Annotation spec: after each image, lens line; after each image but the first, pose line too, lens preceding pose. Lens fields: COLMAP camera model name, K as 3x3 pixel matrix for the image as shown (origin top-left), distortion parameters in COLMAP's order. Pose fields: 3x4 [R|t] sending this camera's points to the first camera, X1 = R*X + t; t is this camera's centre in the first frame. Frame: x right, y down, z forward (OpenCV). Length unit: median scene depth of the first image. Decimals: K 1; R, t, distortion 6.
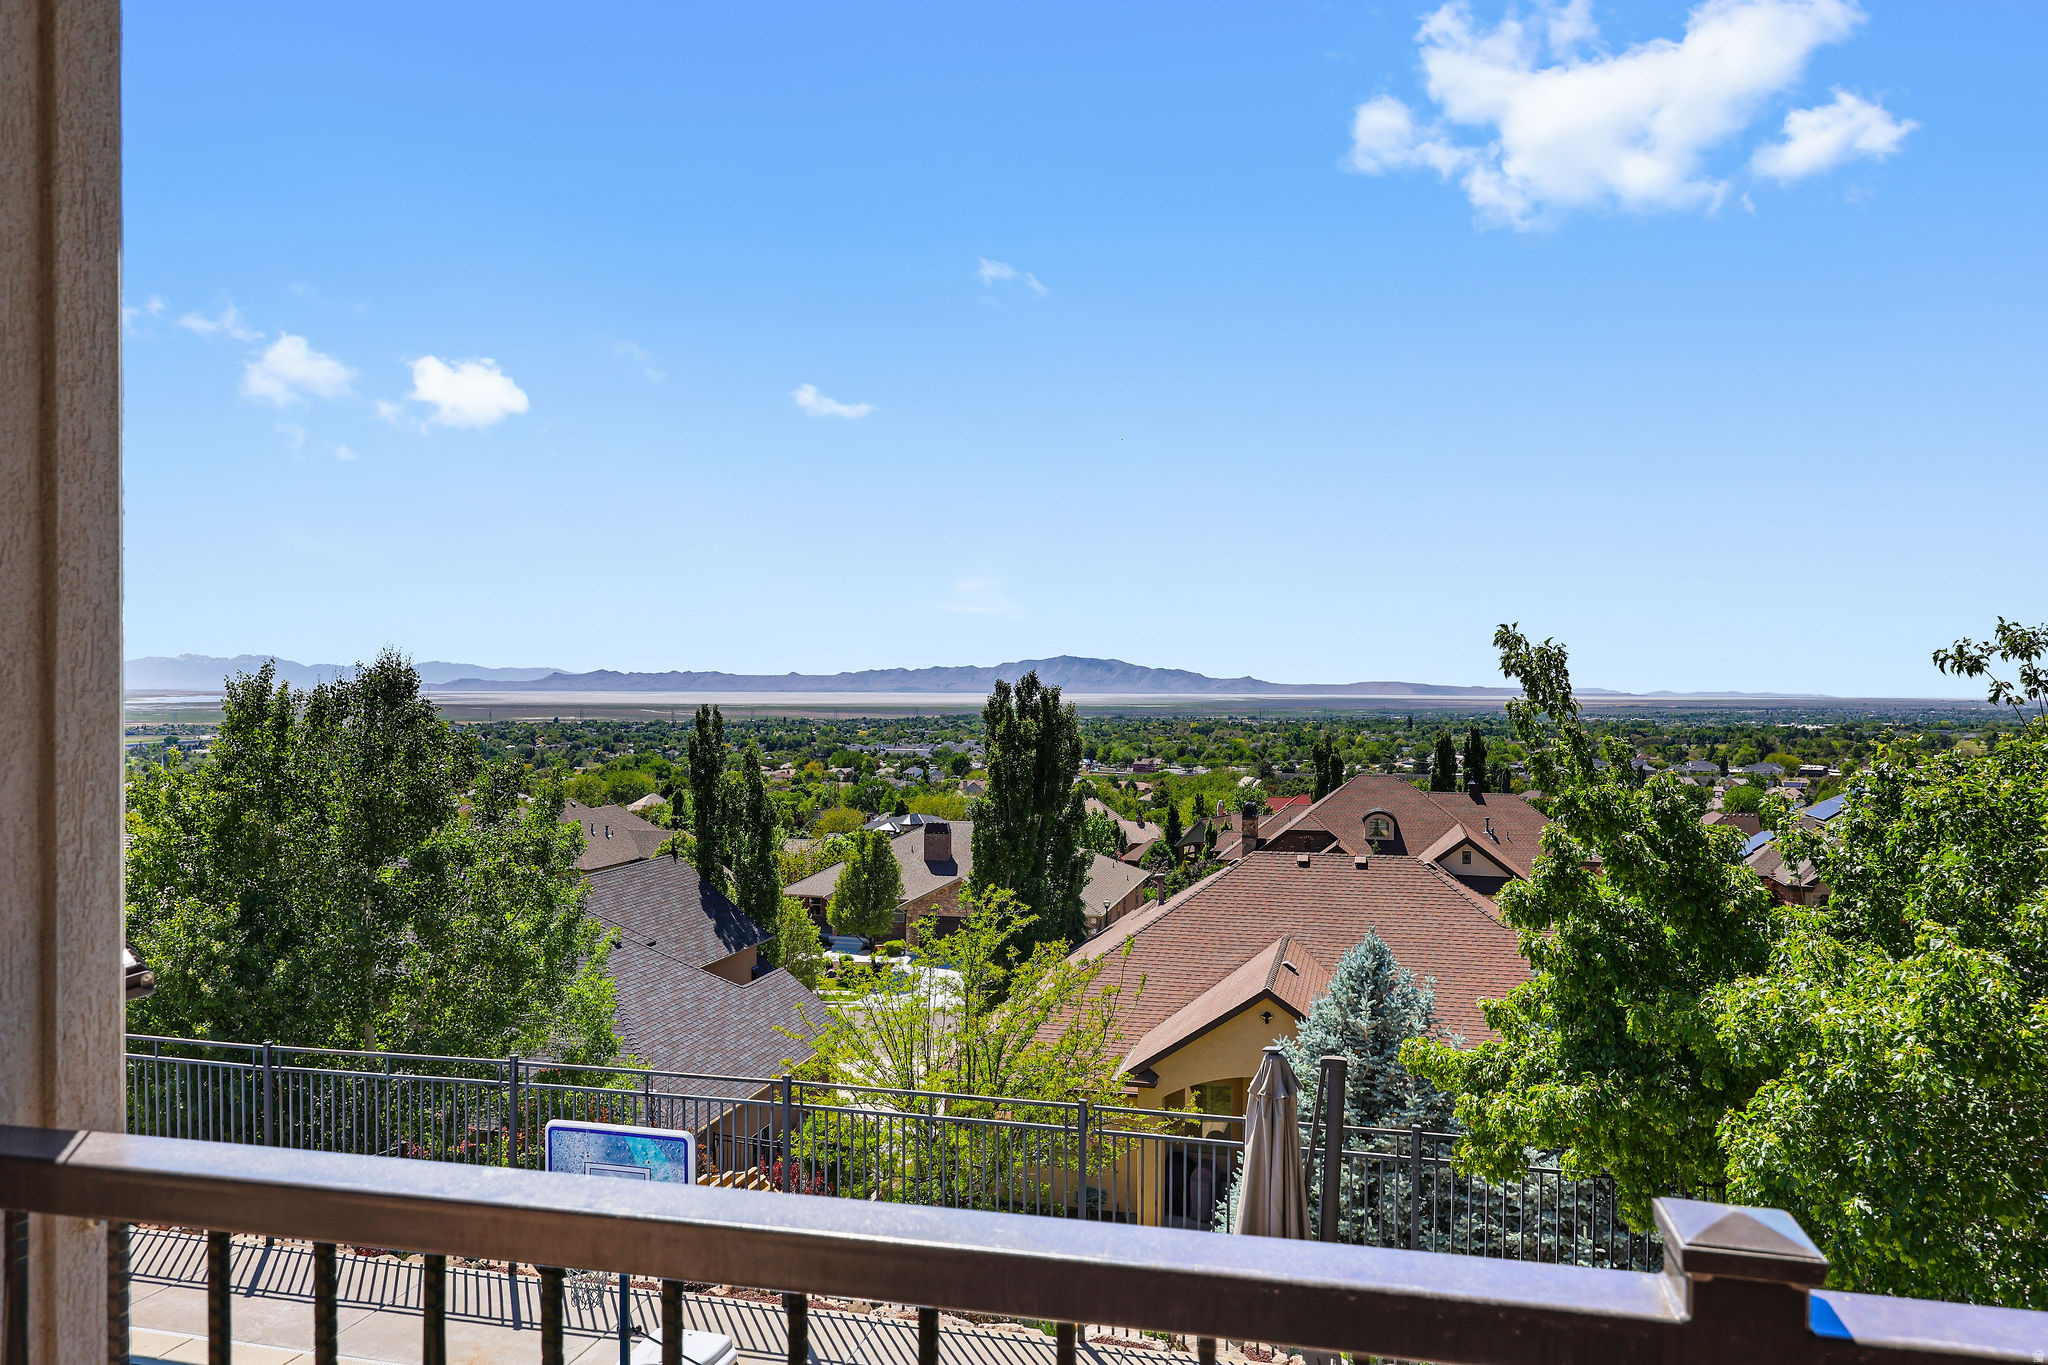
lens RADIAL K [[1374.9, 0, 1024.0], [0, 1374.9, 682.5], [0, 0, 1]] dist [0.000534, 0.000017]
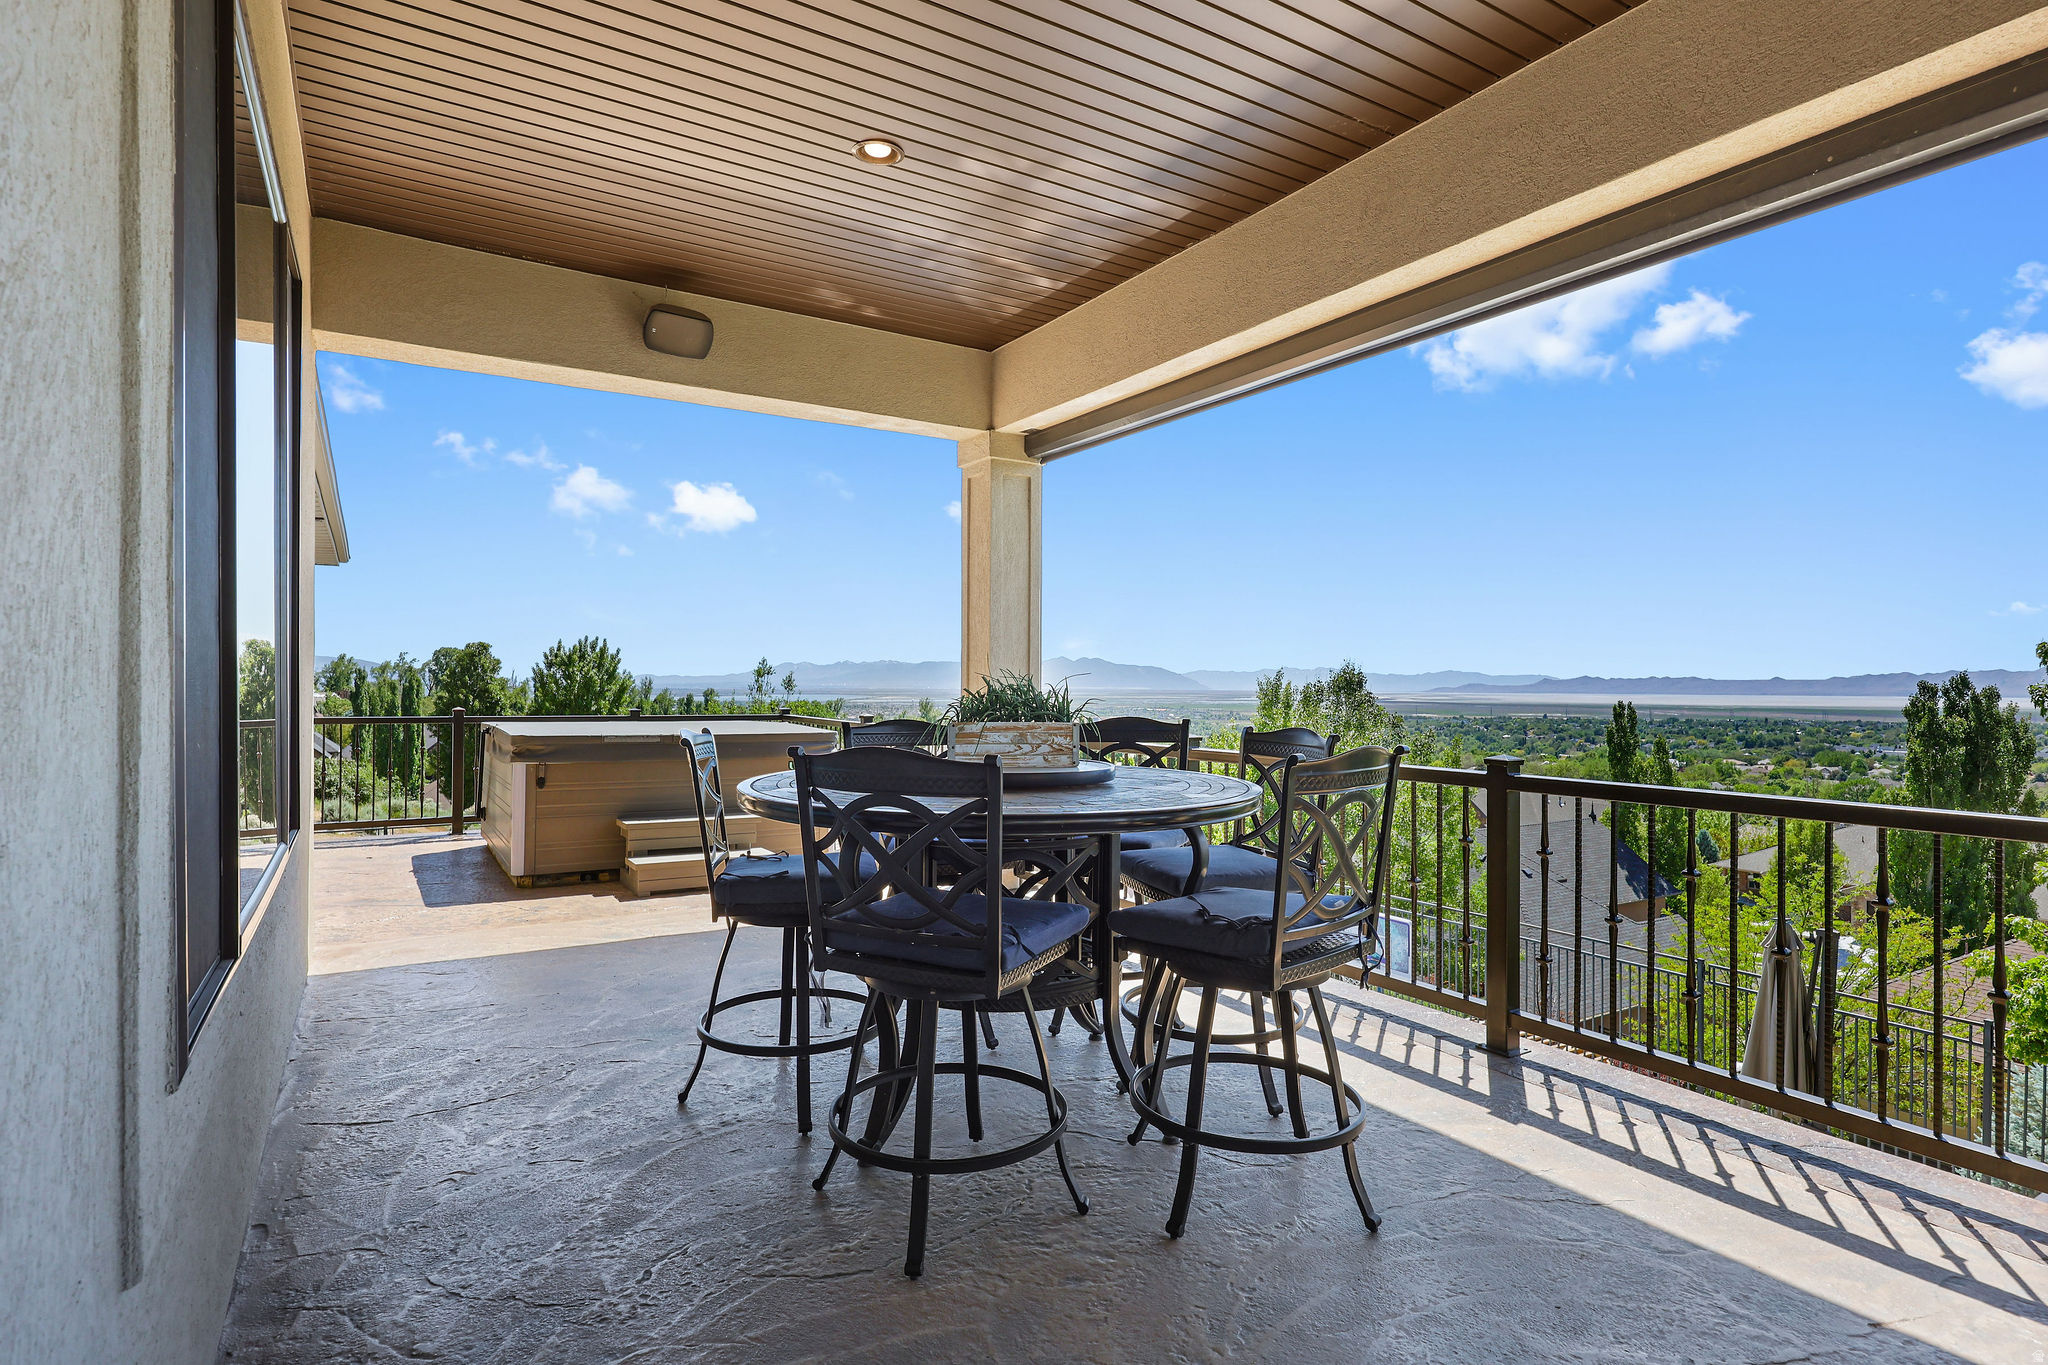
lens RADIAL K [[1030.3, 0, 1014.3], [0, 1030.3, 684.3], [0, 0, 1]] dist [-0.004598, -0.000263]
pose [[0.691368, -0.001187, -0.722502, 0.080077], [-0.000477, 0.999998, -0.002100, 0.003616], [0.722503, 0.001797, 0.691366, -0.066288]]
